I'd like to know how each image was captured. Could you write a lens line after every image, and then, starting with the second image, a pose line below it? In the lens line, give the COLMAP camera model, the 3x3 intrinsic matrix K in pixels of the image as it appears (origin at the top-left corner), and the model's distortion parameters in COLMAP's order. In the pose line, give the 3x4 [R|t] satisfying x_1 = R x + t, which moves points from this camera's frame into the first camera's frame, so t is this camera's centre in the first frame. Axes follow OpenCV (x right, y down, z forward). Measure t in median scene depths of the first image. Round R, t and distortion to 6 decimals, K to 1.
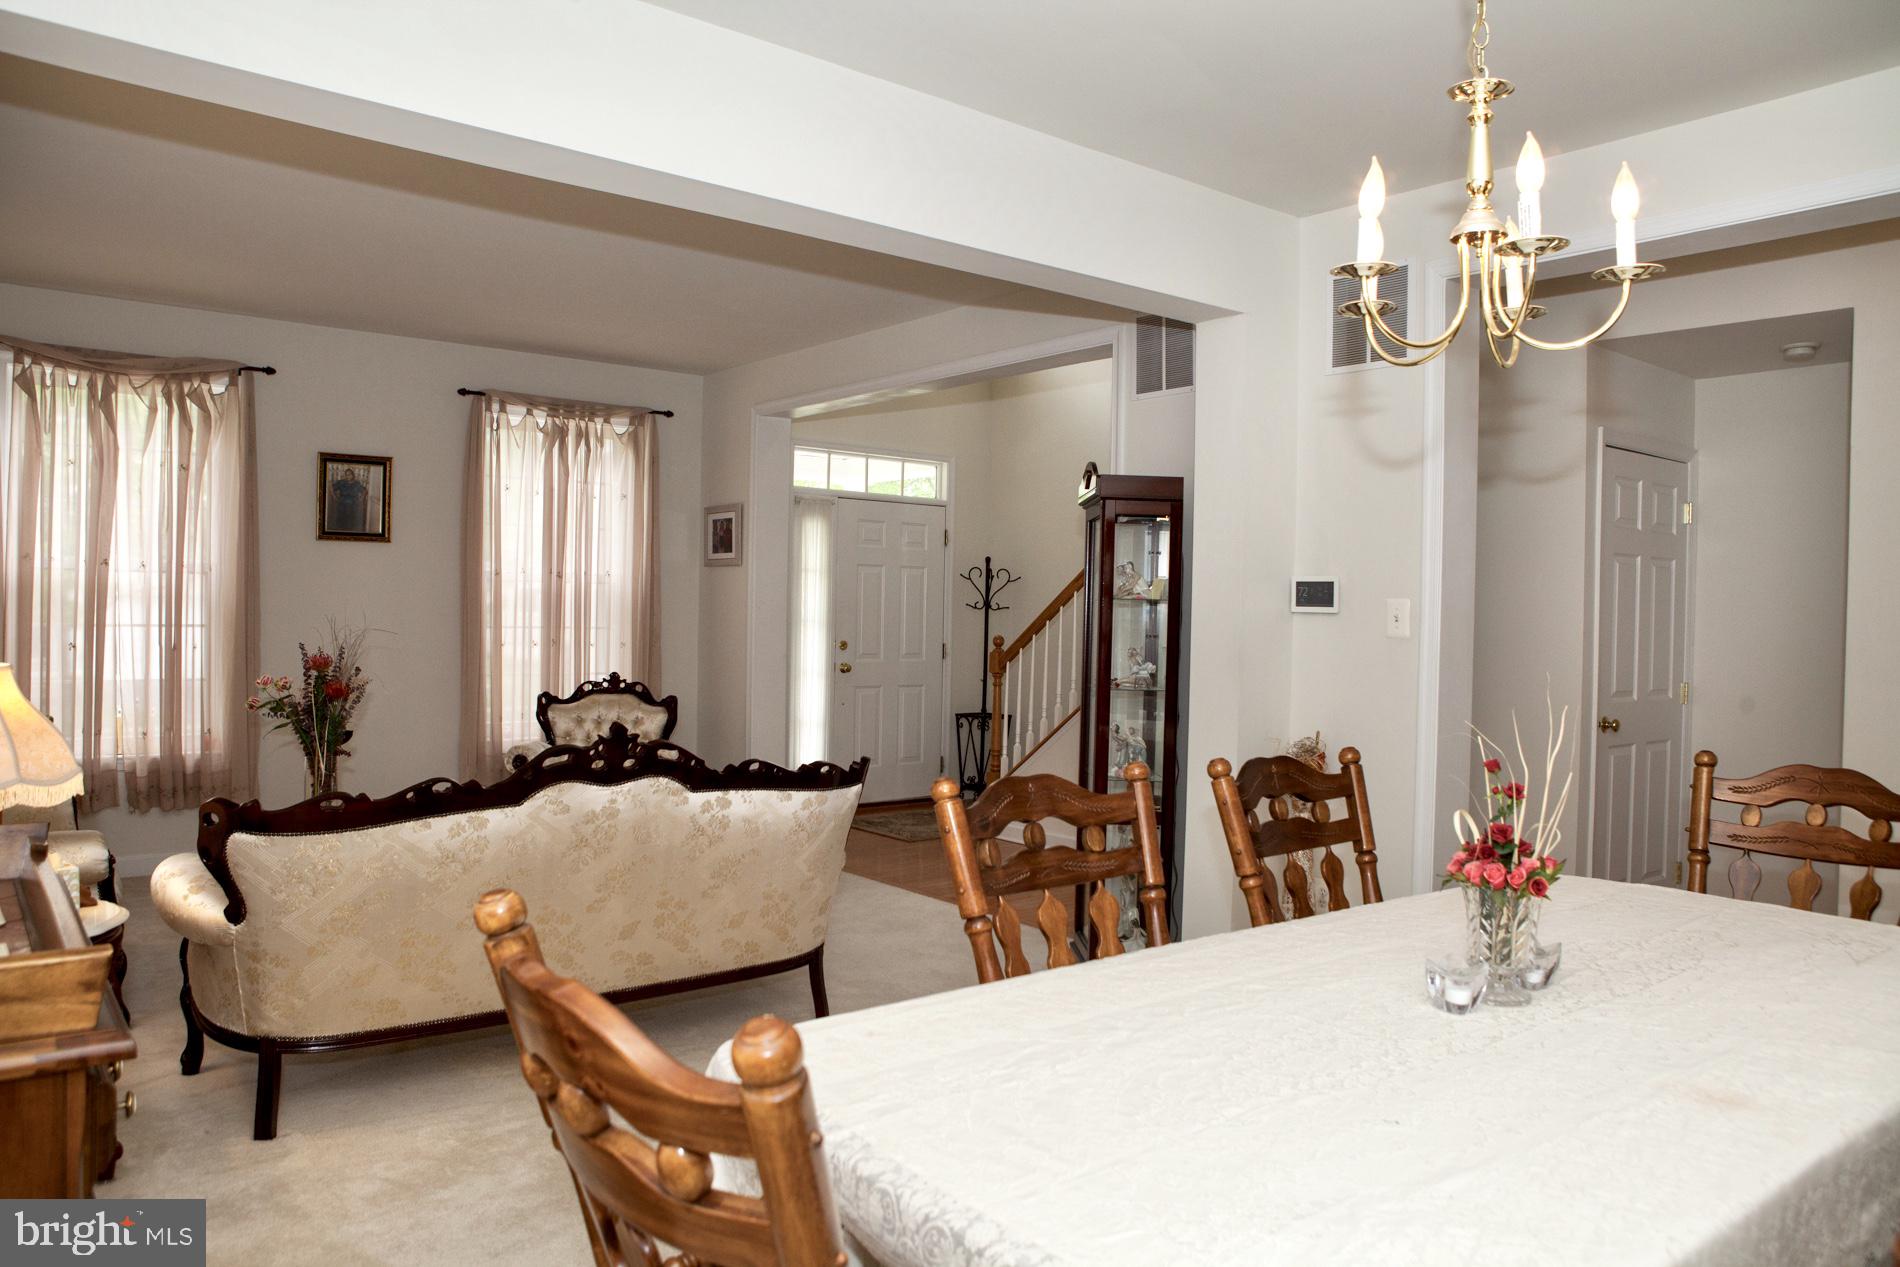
lens RADIAL K [[1302.8, 0, 950.0], [0, 1302.8, 633.5], [0, 0, 1]] dist [-0.107651, 0.083308]
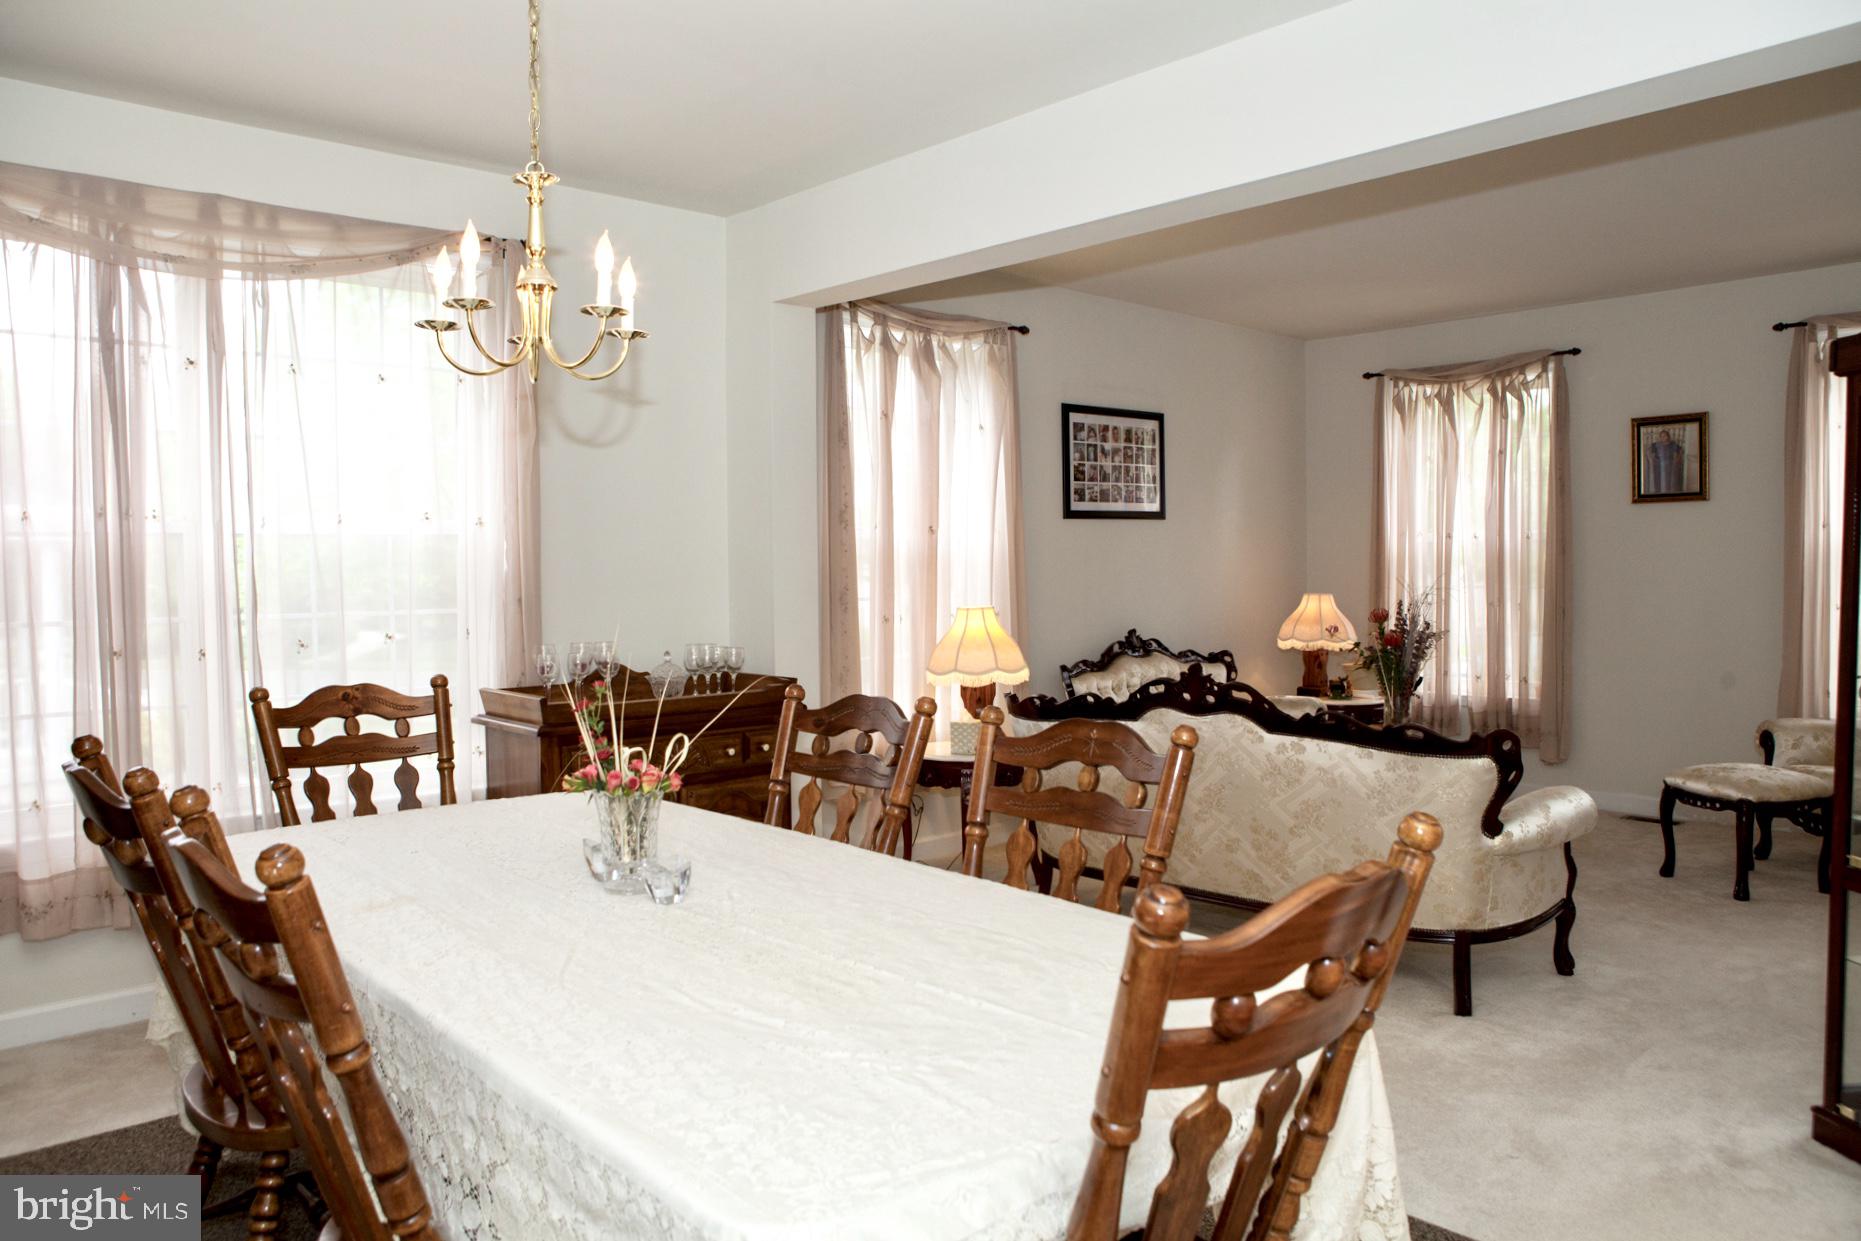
lens RADIAL K [[1316.6, 0, 926.7], [0, 1316.6, 613.3], [0, 0, 1]] dist [-0.115778, 0.094267]
pose [[0.077198, 0.015774, -0.996891, 0.495565], [-0.006087, 0.999864, 0.015350, 0.002892], [0.996997, 0.004883, 0.077284, 0.348809]]
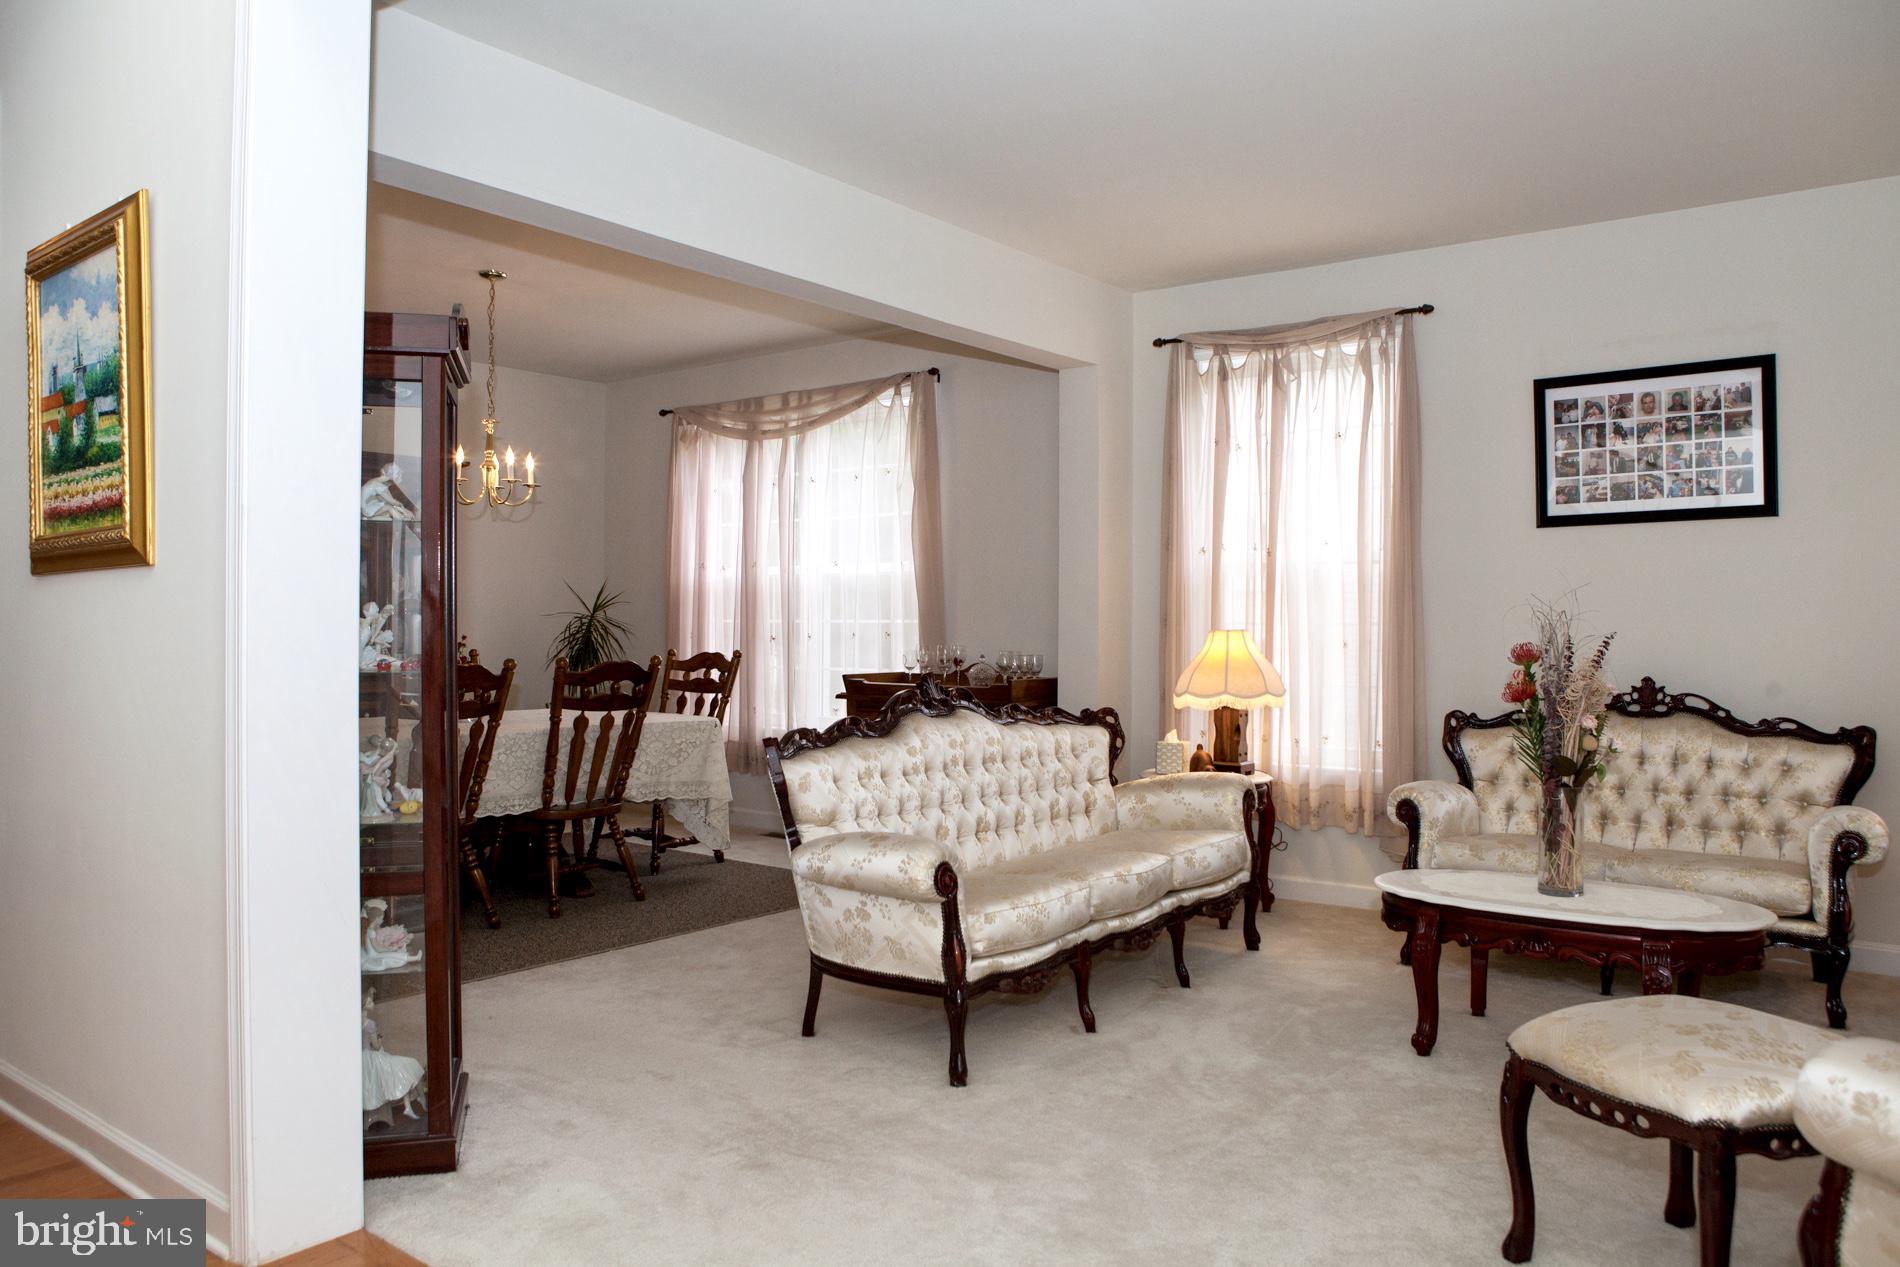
lens RADIAL K [[1344.2, 0, 946.1], [0, 1344.2, 626.1], [0, 0, 1]] dist [-0.115778, 0.094267]
pose [[-0.969931, -0.023831, -0.242212, 0.026453], [-0.027386, 0.999561, 0.011317, 0.004489], [0.241836, 0.017610, -0.970157, 1.210033]]
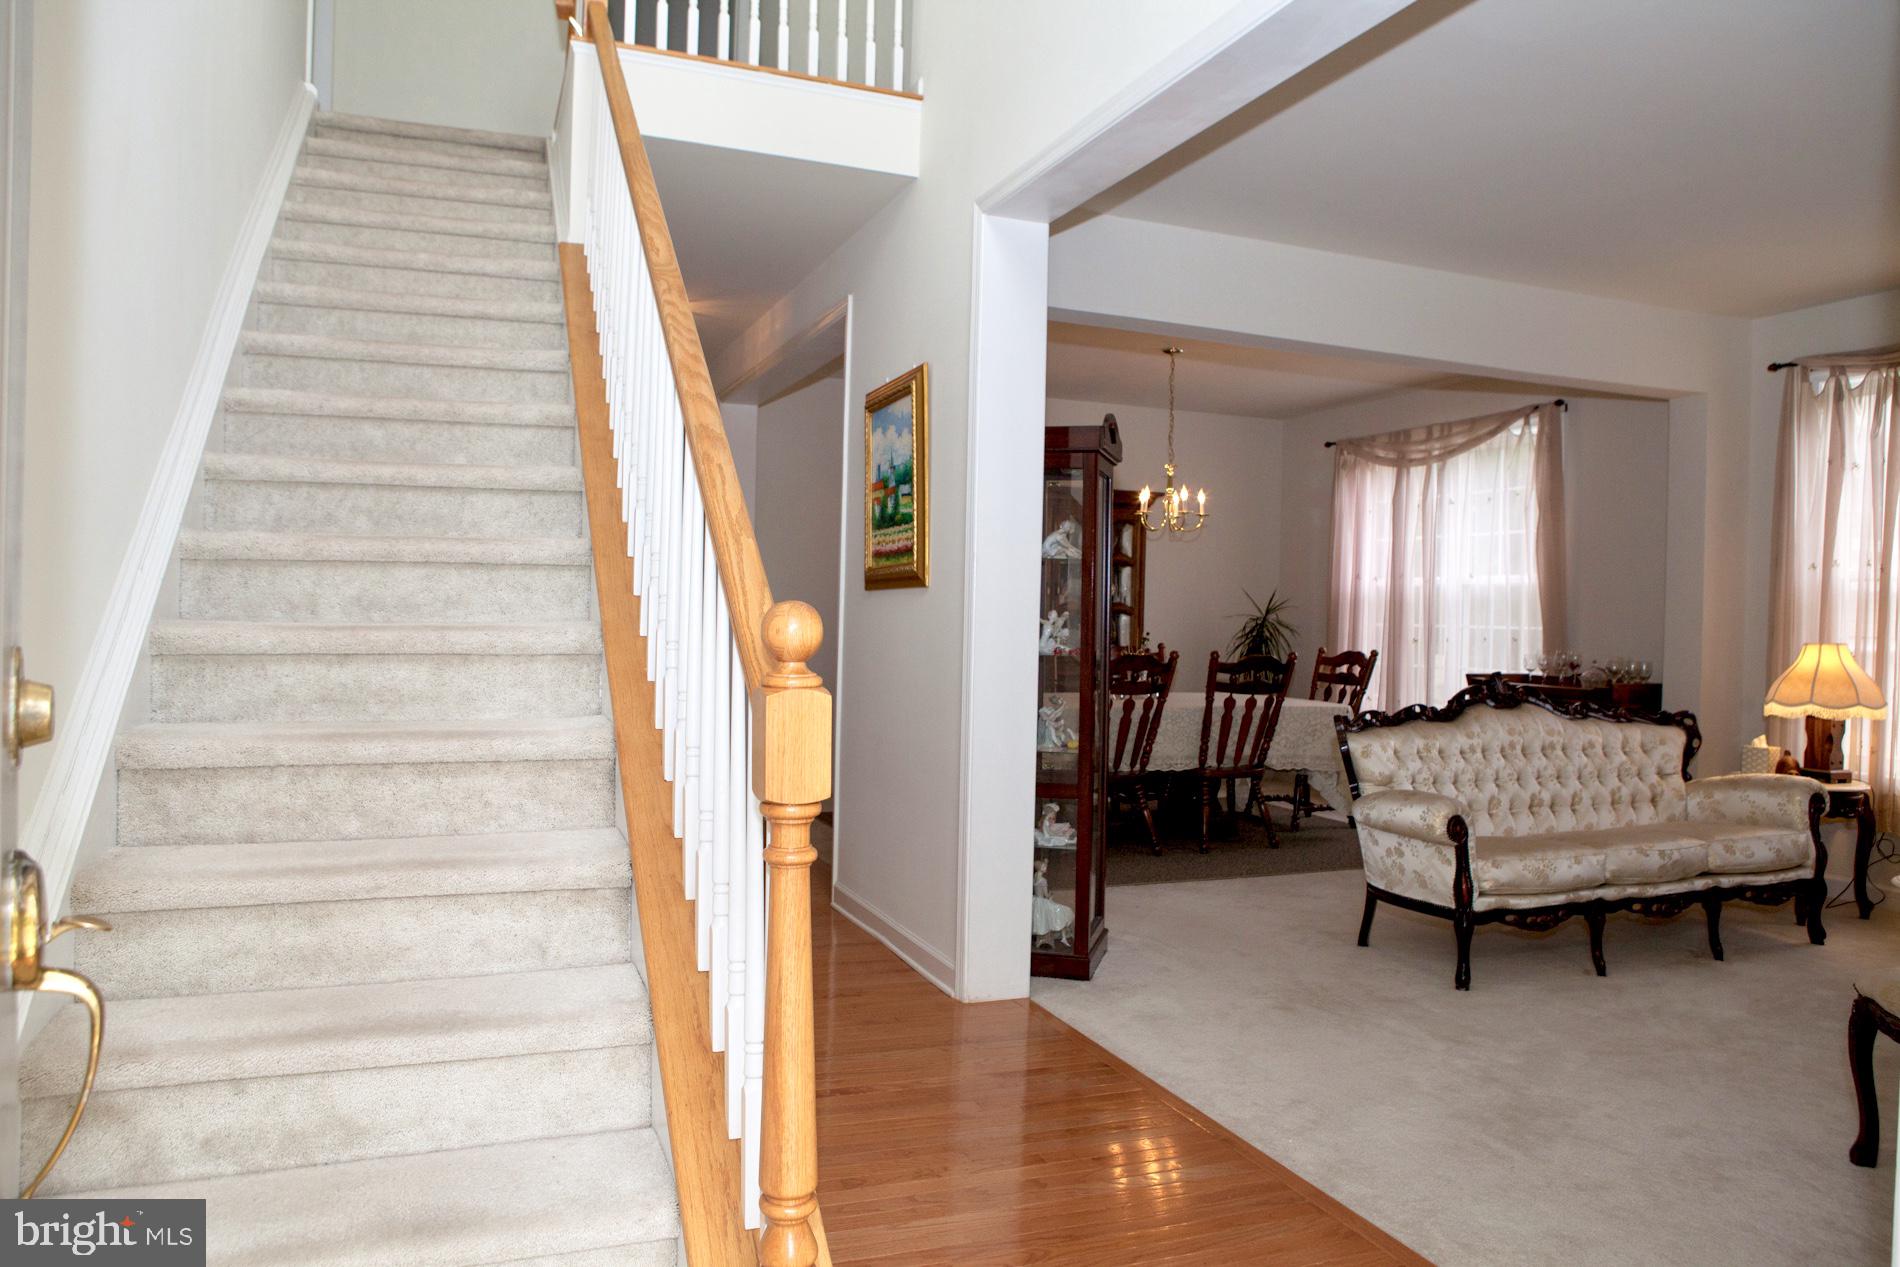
lens RADIAL K [[1306.7, 0, 941.4], [0, 1306.7, 629.4], [0, 0, 1]] dist [-0.114795, 0.086608]
pose [[-0.953033, -0.045146, 0.299483, -0.043081], [-0.036831, 0.998765, 0.033357, -0.004000], [-0.300619, 0.020760, -0.953518, 1.402331]]
